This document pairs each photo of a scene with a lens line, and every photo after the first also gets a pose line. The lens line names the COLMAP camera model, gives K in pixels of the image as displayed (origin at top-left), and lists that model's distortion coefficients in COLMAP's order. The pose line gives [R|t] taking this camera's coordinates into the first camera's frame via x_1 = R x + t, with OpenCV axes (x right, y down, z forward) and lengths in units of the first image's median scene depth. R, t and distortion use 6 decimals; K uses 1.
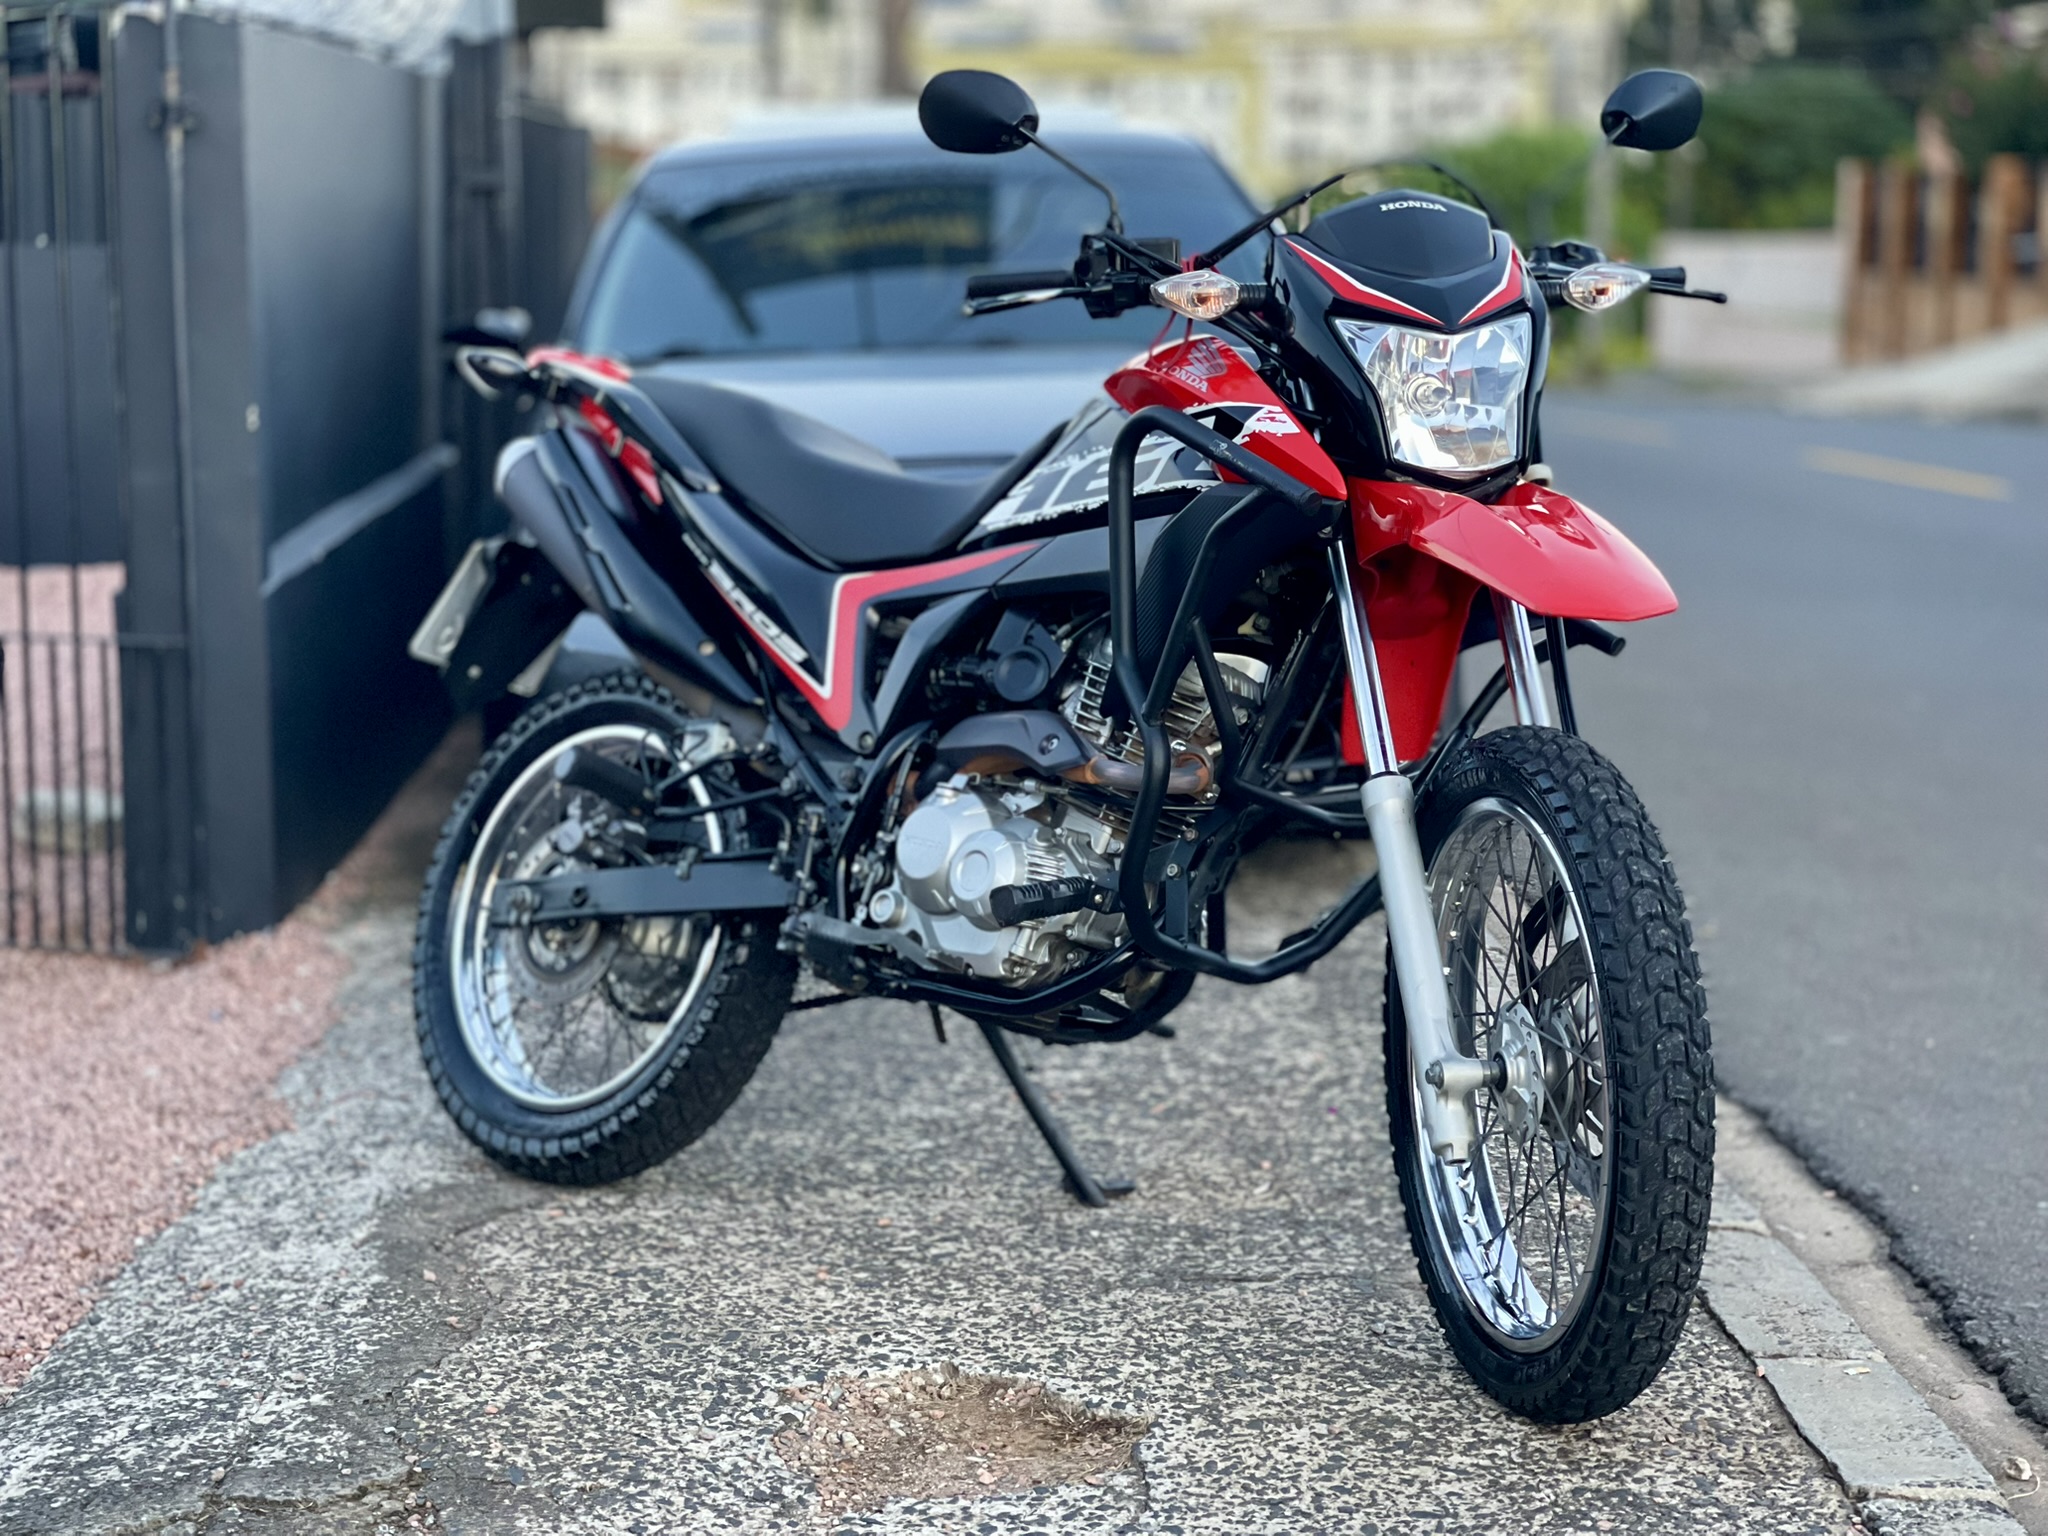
lens RADIAL K [[3841.4, 0, 989.9], [0, 3841.4, 720.8], [0, 0, 1]] dist [0.198732, 0.000000]
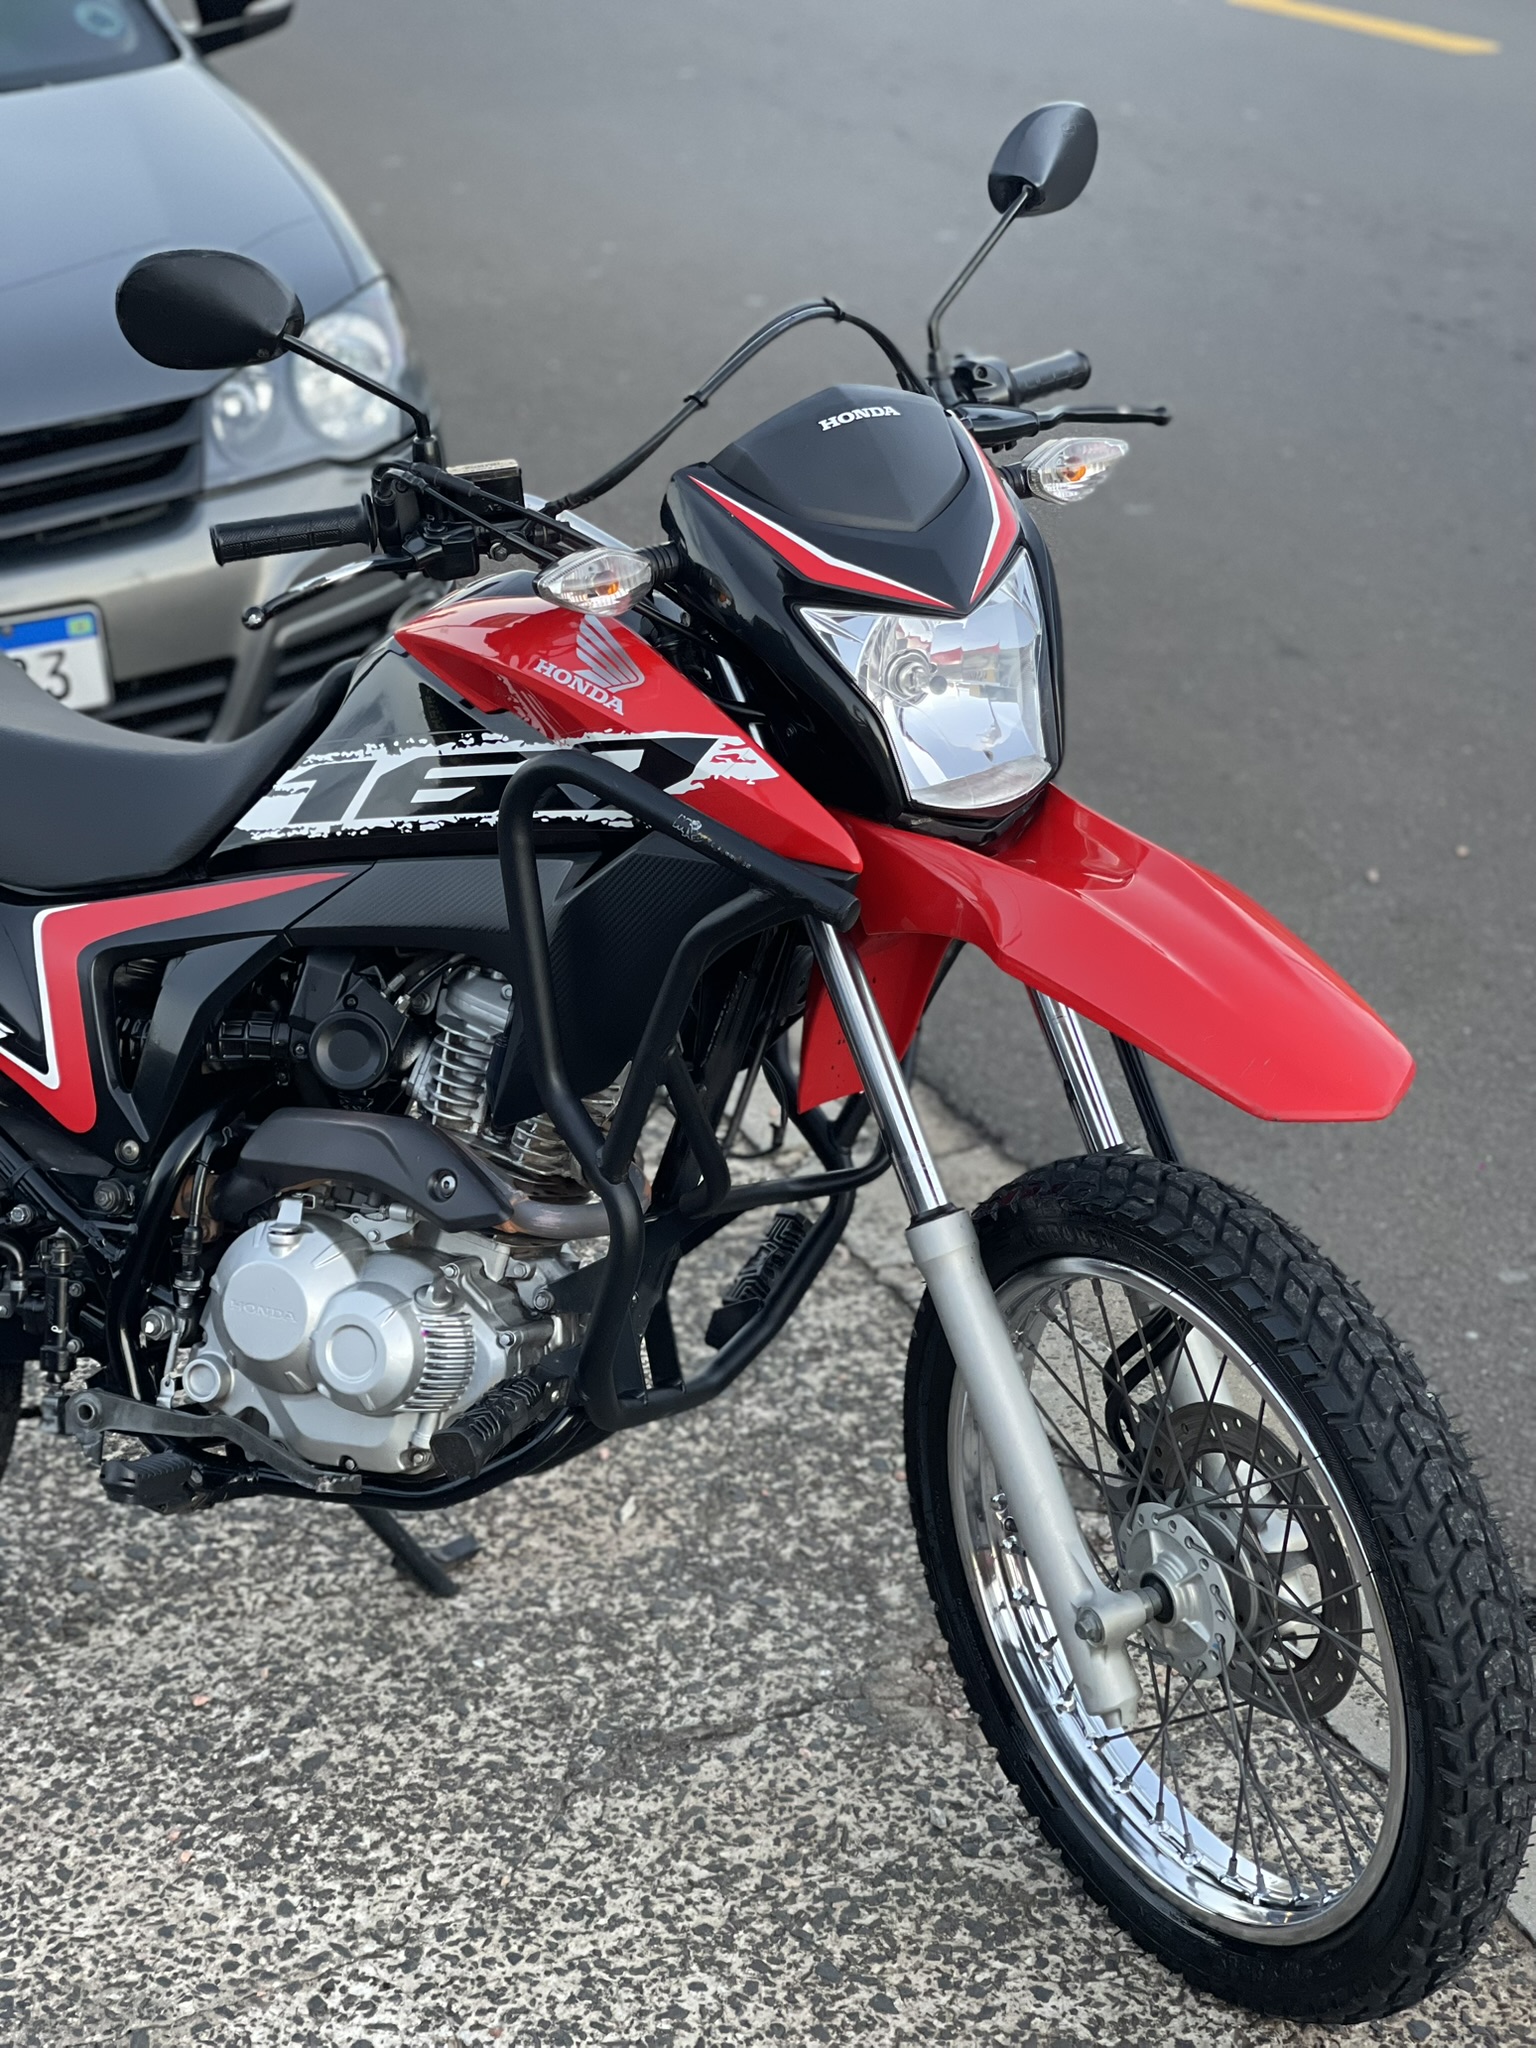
lens RADIAL K [[3841.4, 0, 763.5], [0, 3841.4, 978.6], [0, 0, 1]] dist [0.198732, 0.000000]
pose [[0.937774, -0.173766, 0.300640, -0.137272], [0.091631, 0.958932, 0.268428, -0.216957], [-0.334937, -0.224177, 0.915184, 0.300736]]
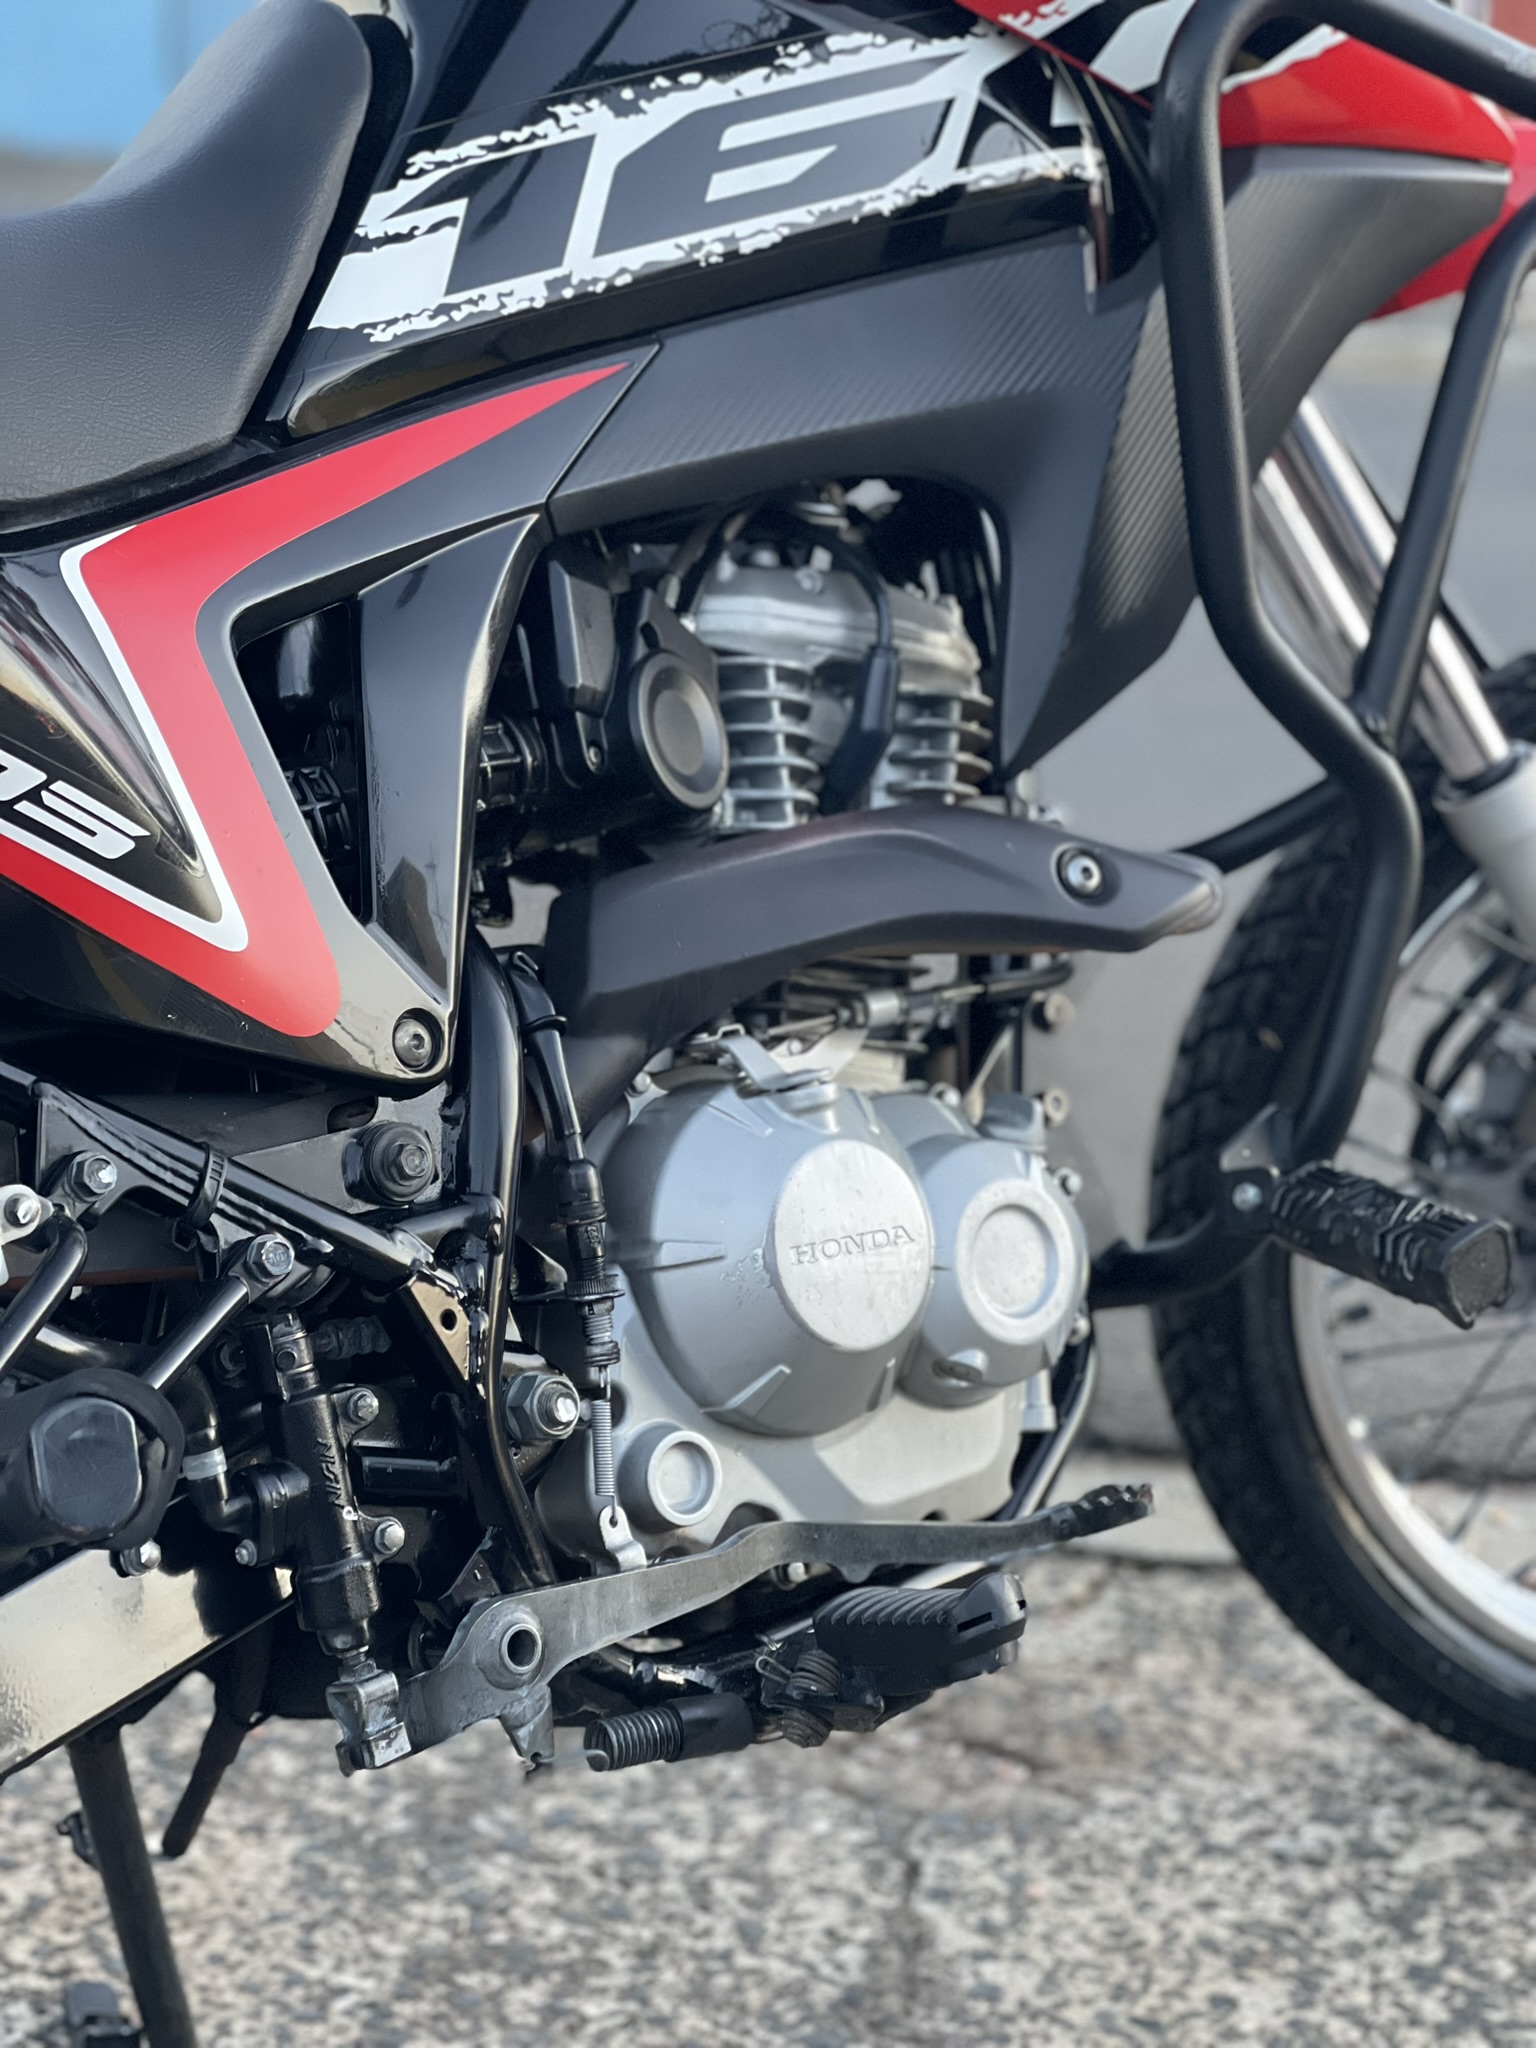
lens RADIAL K [[3841.4, 0, 764.2], [0, 3841.4, 996.5], [0, 0, 1]] dist [0.198732, 0.000000]
pose [[0.074654, -0.250954, 0.965116, -0.347422], [0.089374, 0.965606, 0.244169, -0.076076], [-0.993196, 0.068028, 0.094515, 0.961499]]
